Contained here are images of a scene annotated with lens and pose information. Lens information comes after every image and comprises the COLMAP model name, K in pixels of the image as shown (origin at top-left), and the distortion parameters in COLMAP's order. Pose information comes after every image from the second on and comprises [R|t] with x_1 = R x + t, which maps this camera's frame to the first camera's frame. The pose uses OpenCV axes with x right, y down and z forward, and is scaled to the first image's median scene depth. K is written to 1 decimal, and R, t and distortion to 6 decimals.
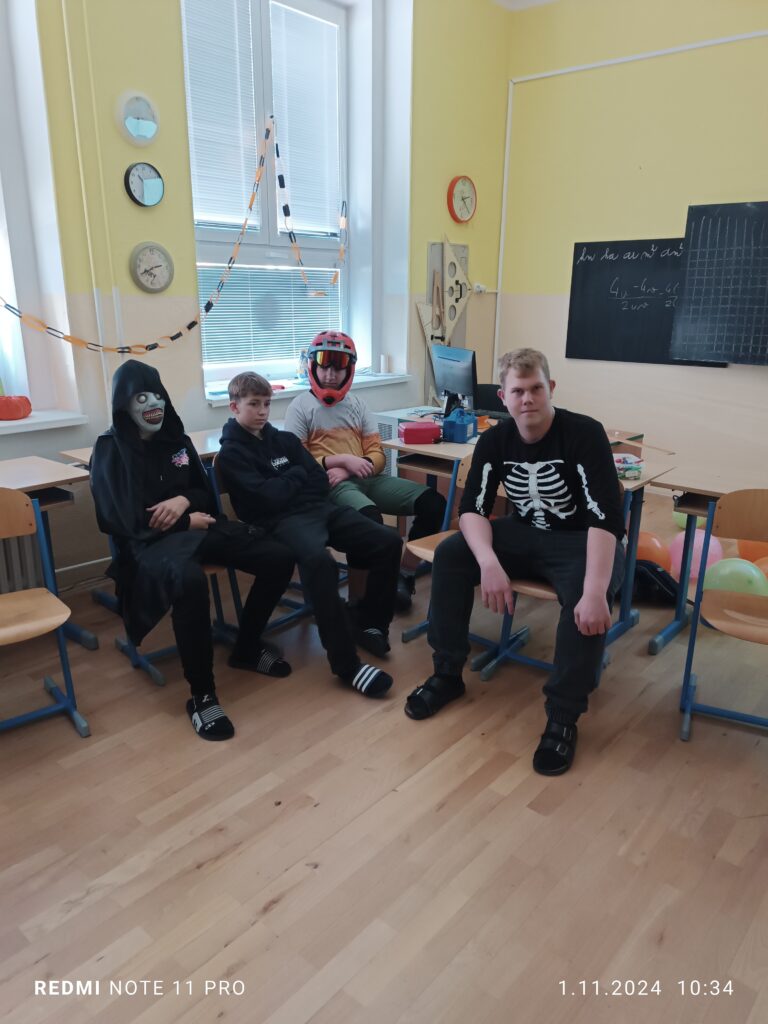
lens RADIAL K [[746.4, 0, 389.8], [0, 746.4, 514.7], [0, 0, 1]] dist [0.011482, -0.000288]
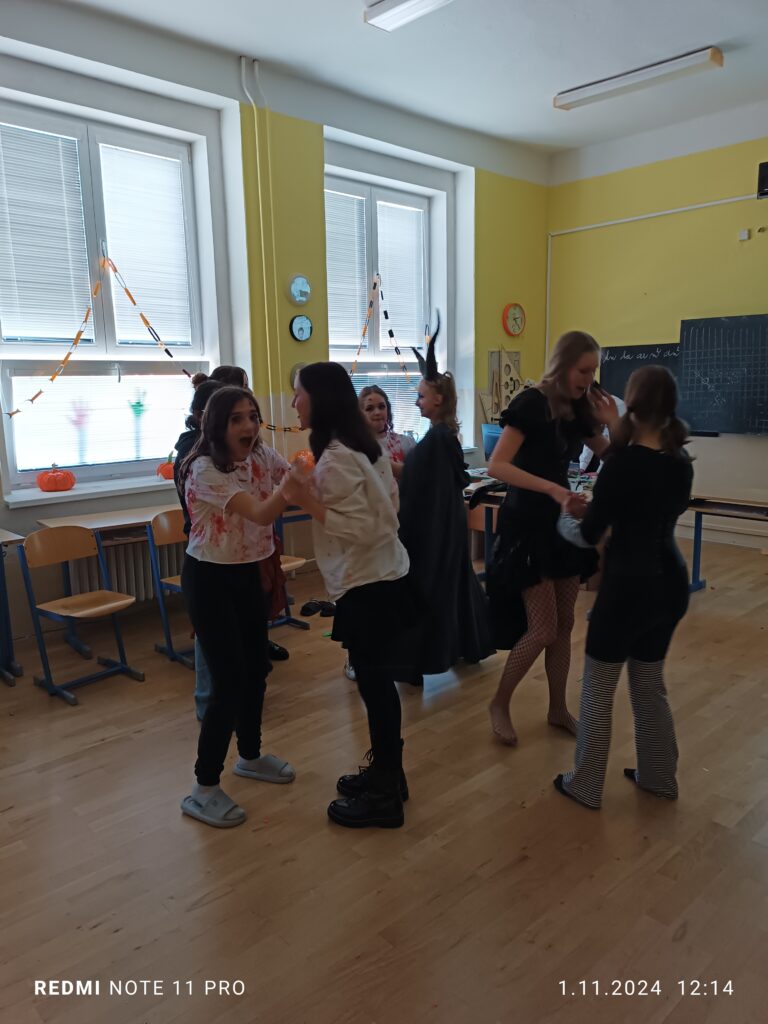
lens RADIAL K [[746.4, 0, 381.4], [0, 746.4, 513.6], [0, 0, 1]] dist [0.011482, -0.000288]
pose [[0.992065, -0.006391, -0.125565, 0.026693], [-0.008258, 0.993239, -0.115795, 0.091460], [0.125456, 0.115913, 0.985305, -0.340559]]
